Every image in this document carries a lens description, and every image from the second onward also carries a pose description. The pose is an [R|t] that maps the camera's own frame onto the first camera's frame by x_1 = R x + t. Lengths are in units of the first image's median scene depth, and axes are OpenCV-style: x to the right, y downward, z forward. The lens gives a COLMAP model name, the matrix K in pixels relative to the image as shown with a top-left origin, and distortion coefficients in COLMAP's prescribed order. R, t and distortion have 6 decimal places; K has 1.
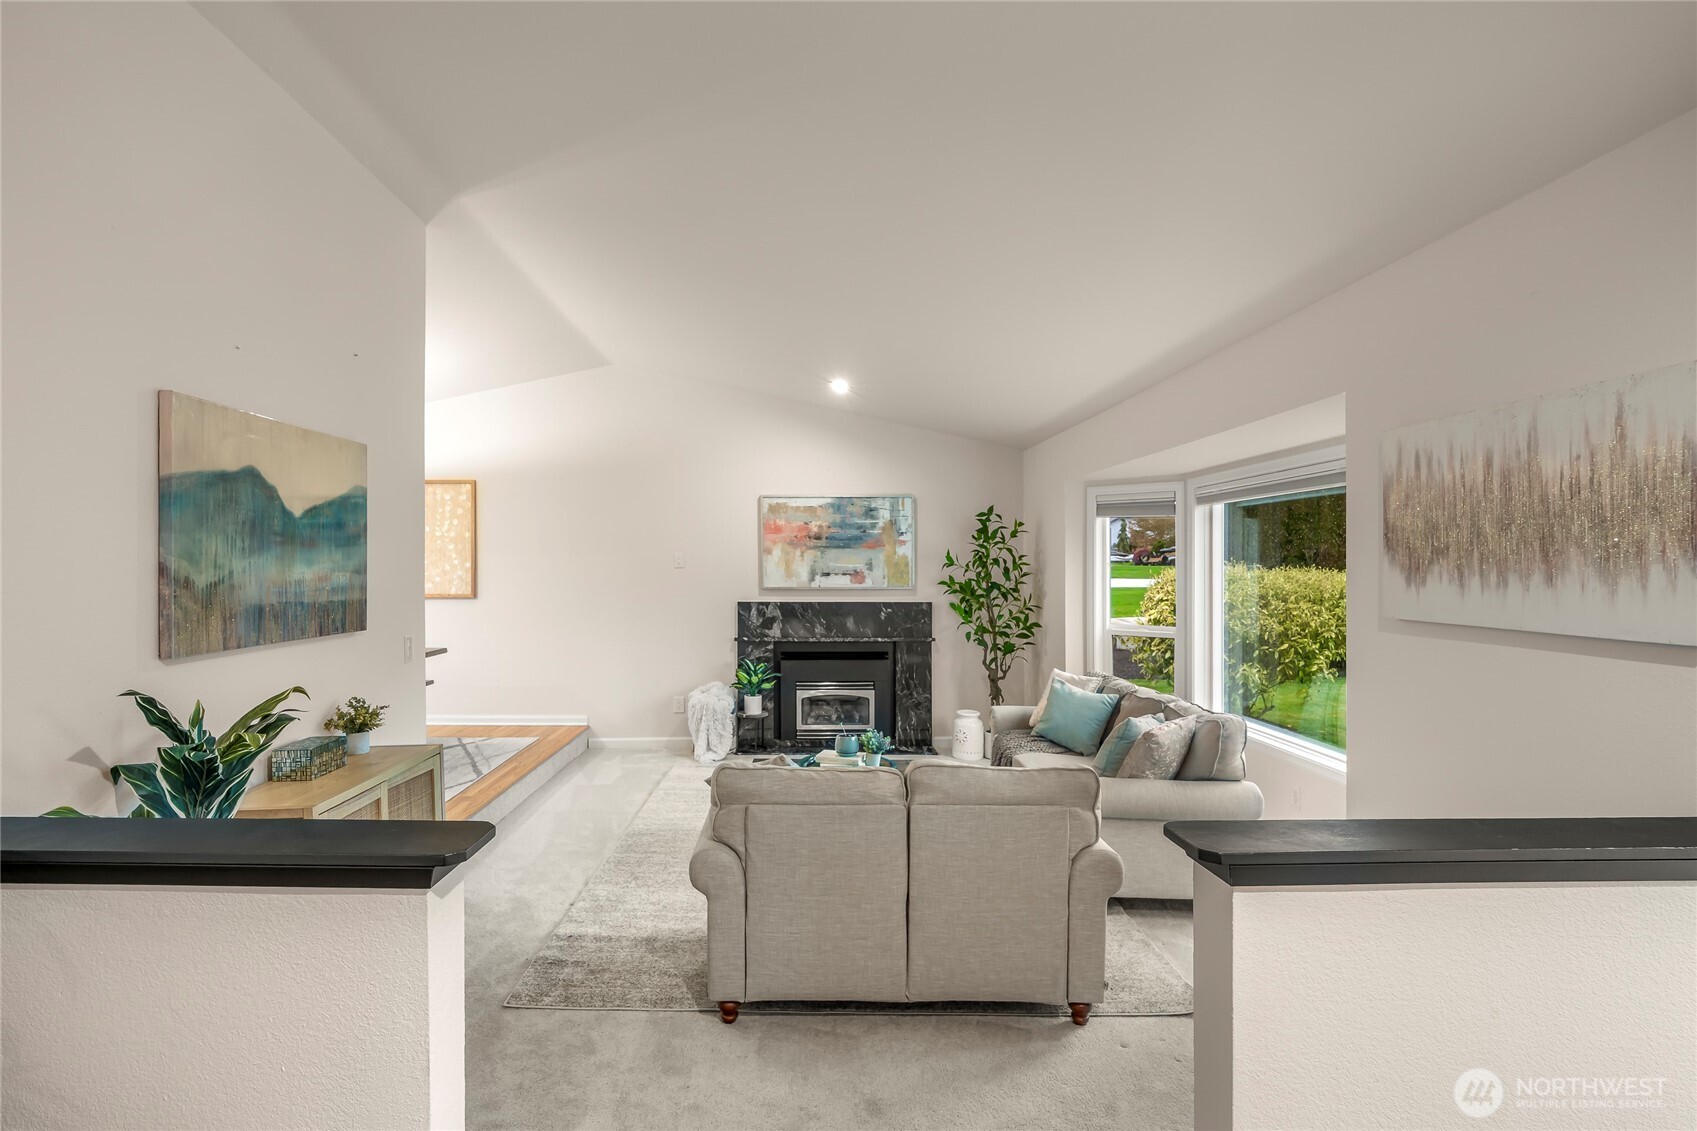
lens RADIAL K [[773.5, 0, 838.8], [0, 773.5, 570.9], [0, 0, 1]] dist [-0.032708, 0.002301]
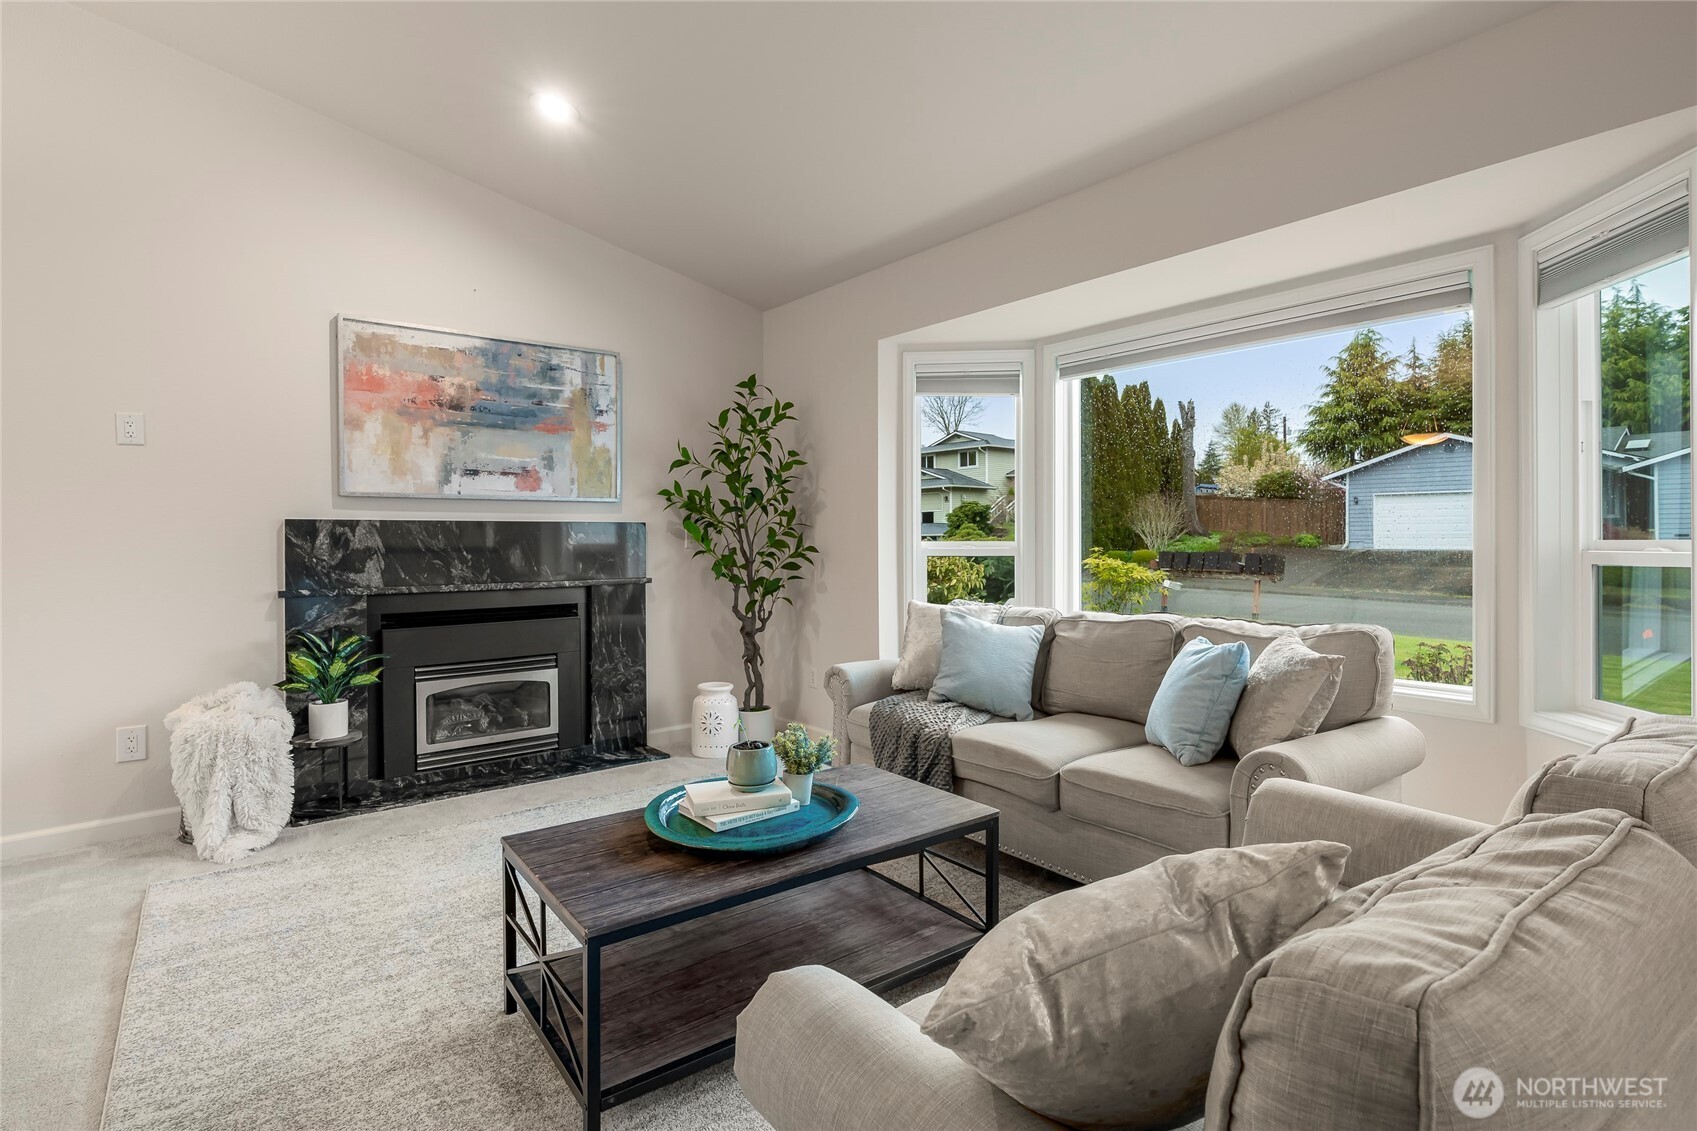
lens RADIAL K [[819.5, 0, 859.0], [0, 819.5, 535.3], [0, 0, 1]] dist [0.000460, 0.000631]
pose [[0.808817, -0.009196, 0.587988, -0.141648], [0.011202, 0.999937, 0.000230, 0.053876], [-0.587953, 0.006400, 0.808870, 0.347526]]
